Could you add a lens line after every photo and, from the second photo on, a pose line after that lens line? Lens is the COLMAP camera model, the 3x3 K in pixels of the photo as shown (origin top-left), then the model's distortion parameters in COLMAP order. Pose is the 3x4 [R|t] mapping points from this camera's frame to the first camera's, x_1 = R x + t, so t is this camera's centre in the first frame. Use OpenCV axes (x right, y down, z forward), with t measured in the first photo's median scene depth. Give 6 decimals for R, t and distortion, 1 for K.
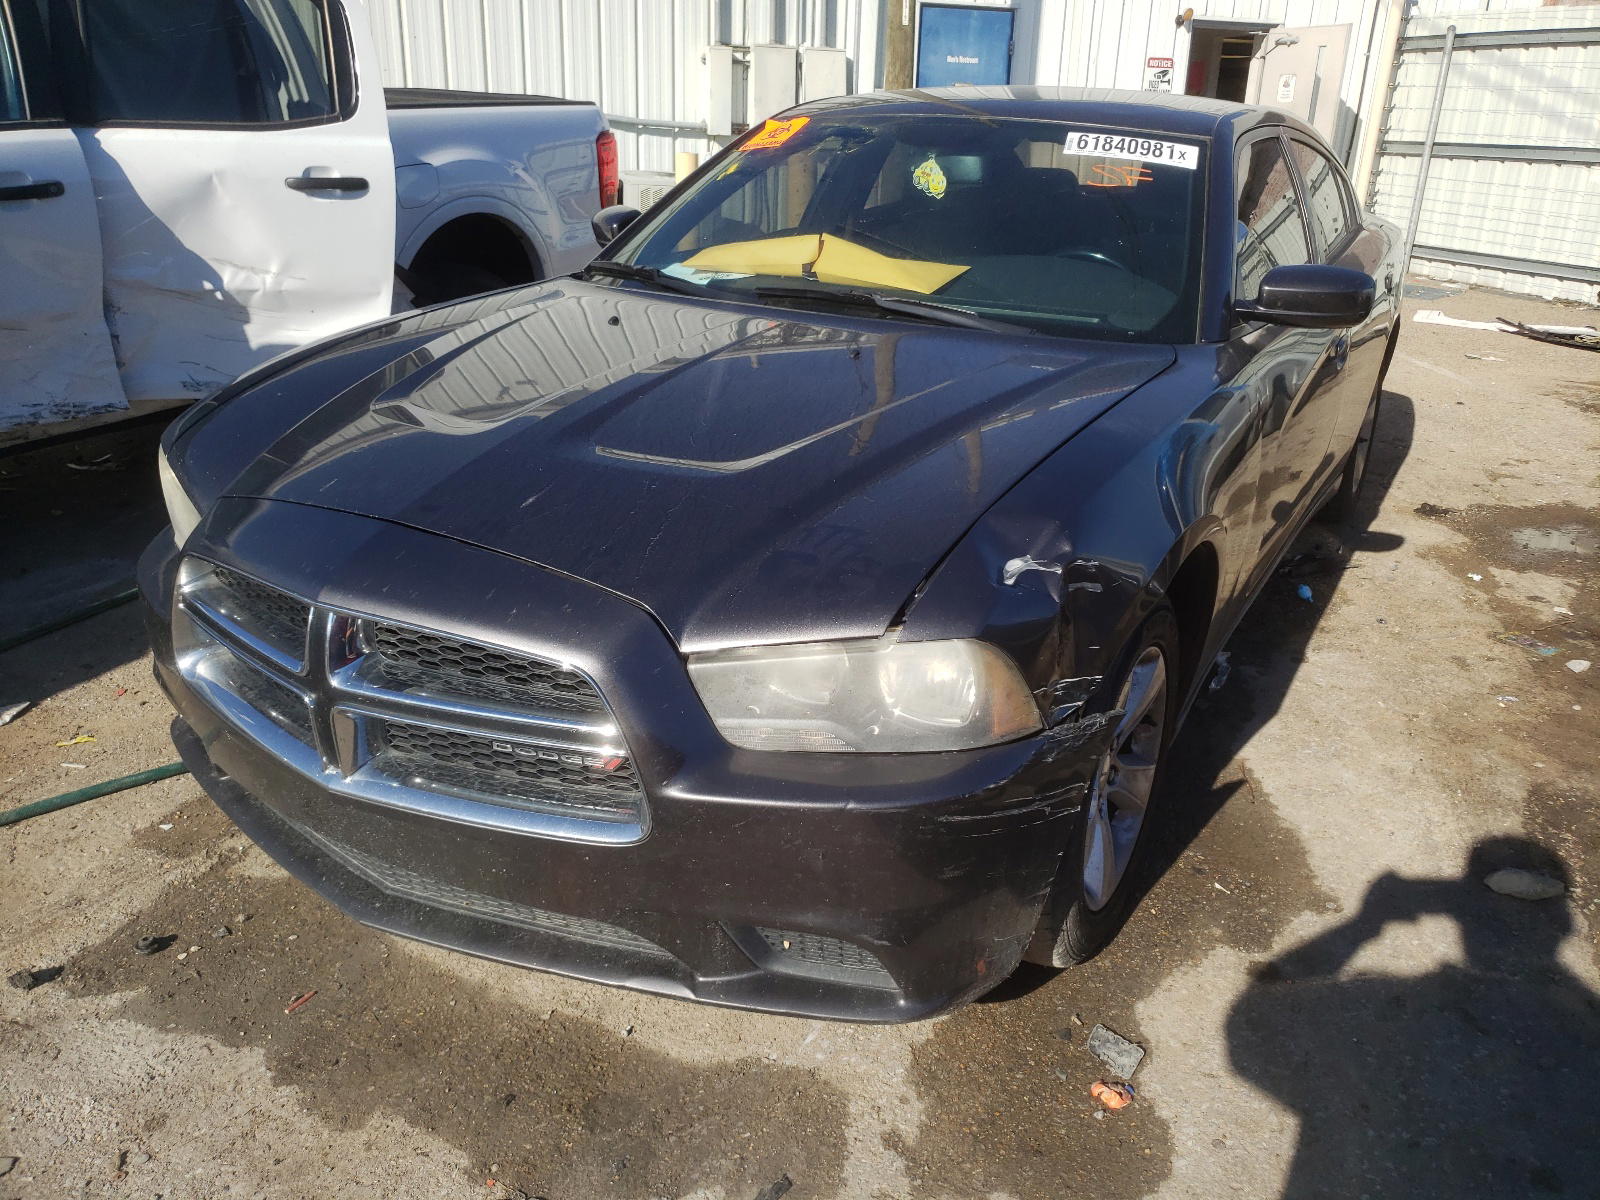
lens RADIAL K [[1205.5, 0, 793.4], [0, 1205.5, 596.2], [0, 0, 1]] dist [0.007521, 0.002487]
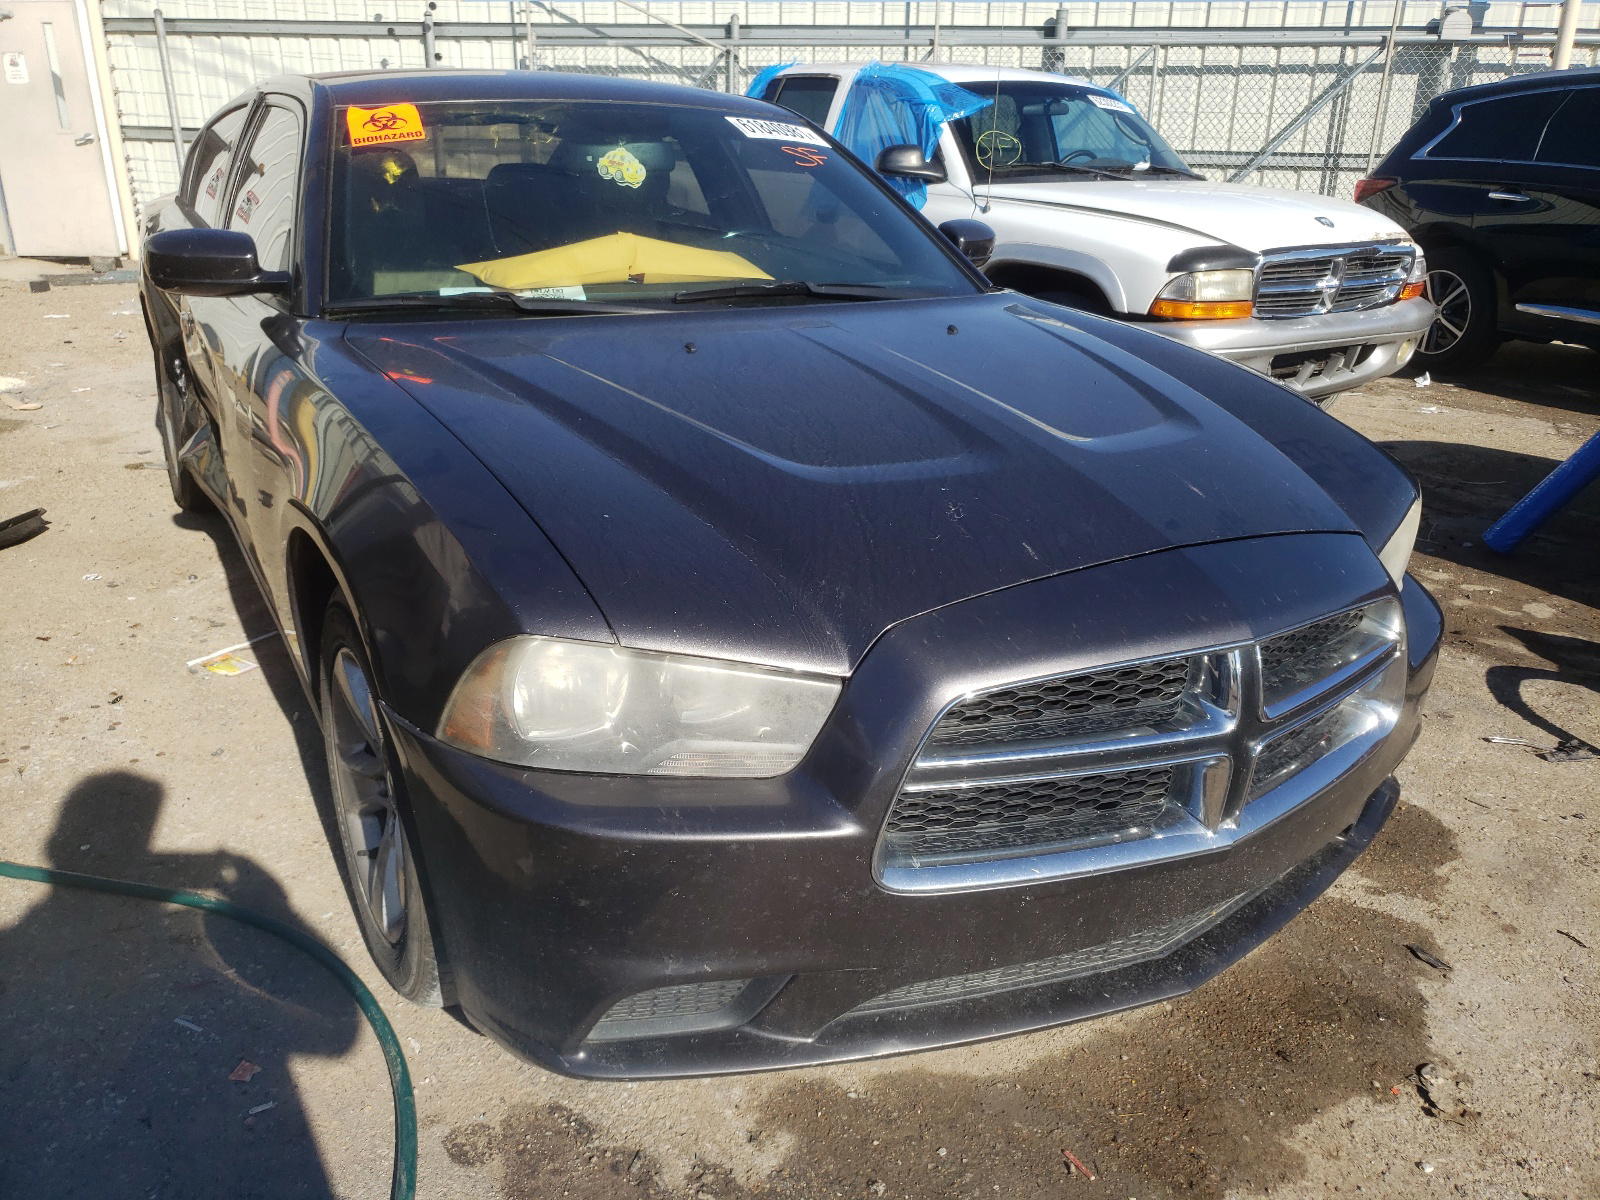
lens RADIAL K [[1205.5, 0, 793.8], [0, 1205.5, 603.5], [0, 0, 1]] dist [0.007521, 0.002487]
pose [[0.521778, -0.322441, 0.789797, -0.132193], [0.309656, 0.934259, 0.176844, -0.029984], [-0.794897, 0.152292, 0.587322, 0.076498]]
